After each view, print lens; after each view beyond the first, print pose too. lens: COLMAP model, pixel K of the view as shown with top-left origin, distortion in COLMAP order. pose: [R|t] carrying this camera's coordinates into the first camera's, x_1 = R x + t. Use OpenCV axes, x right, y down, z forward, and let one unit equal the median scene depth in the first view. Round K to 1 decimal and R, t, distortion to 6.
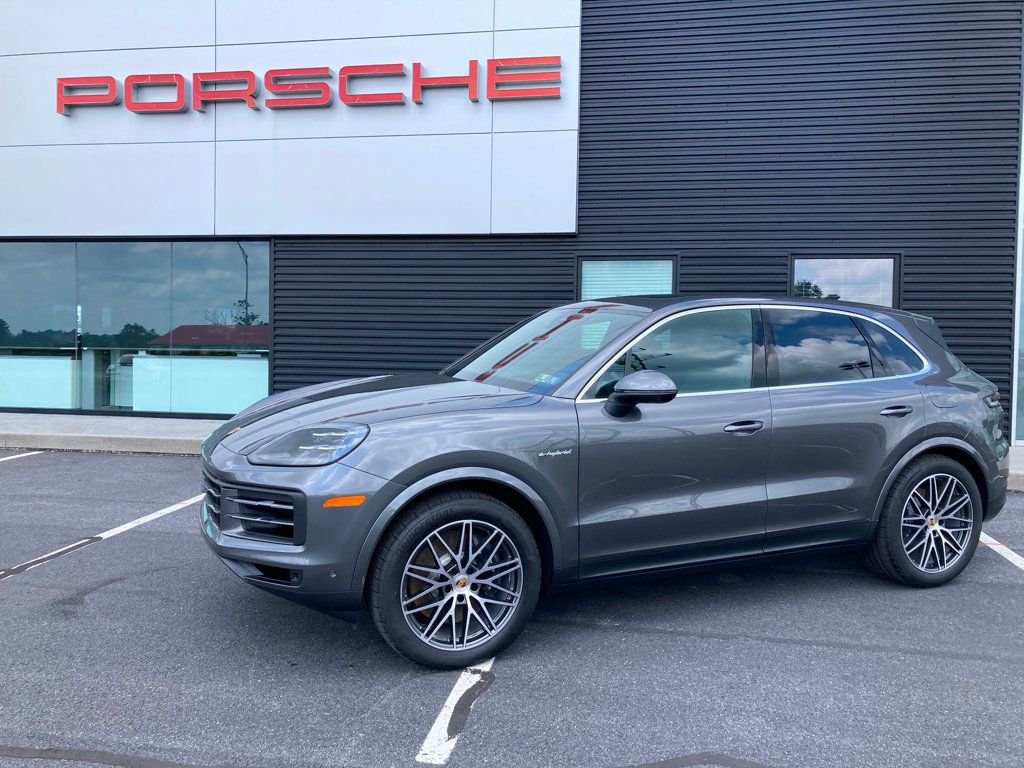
lens RADIAL K [[839.3, 0, 512.0], [0, 839.3, 384.0], [0, 0, 1]] dist [0.012029, -0.010445]
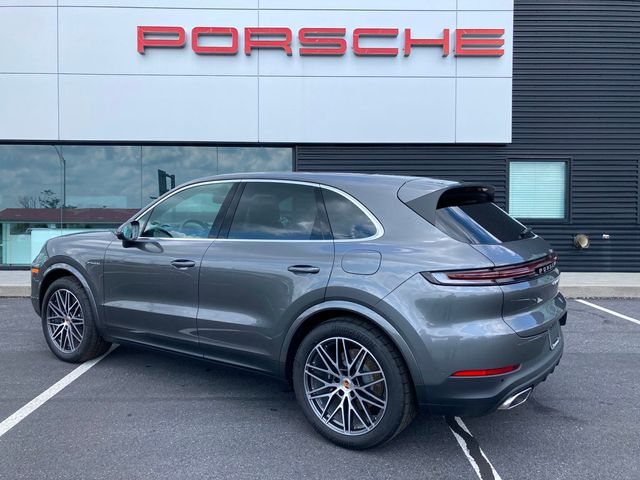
lens RADIAL K [[555.3, 0, 319.9], [0, 555.3, 236.2], [0, 0, 1]] dist [0.003284, 0.007400]
pose [[0.979447, -0.021545, 0.200546, -0.457729], [0.024351, 0.999637, -0.011537, -0.006194], [-0.200225, 0.016183, 0.979616, 0.068938]]
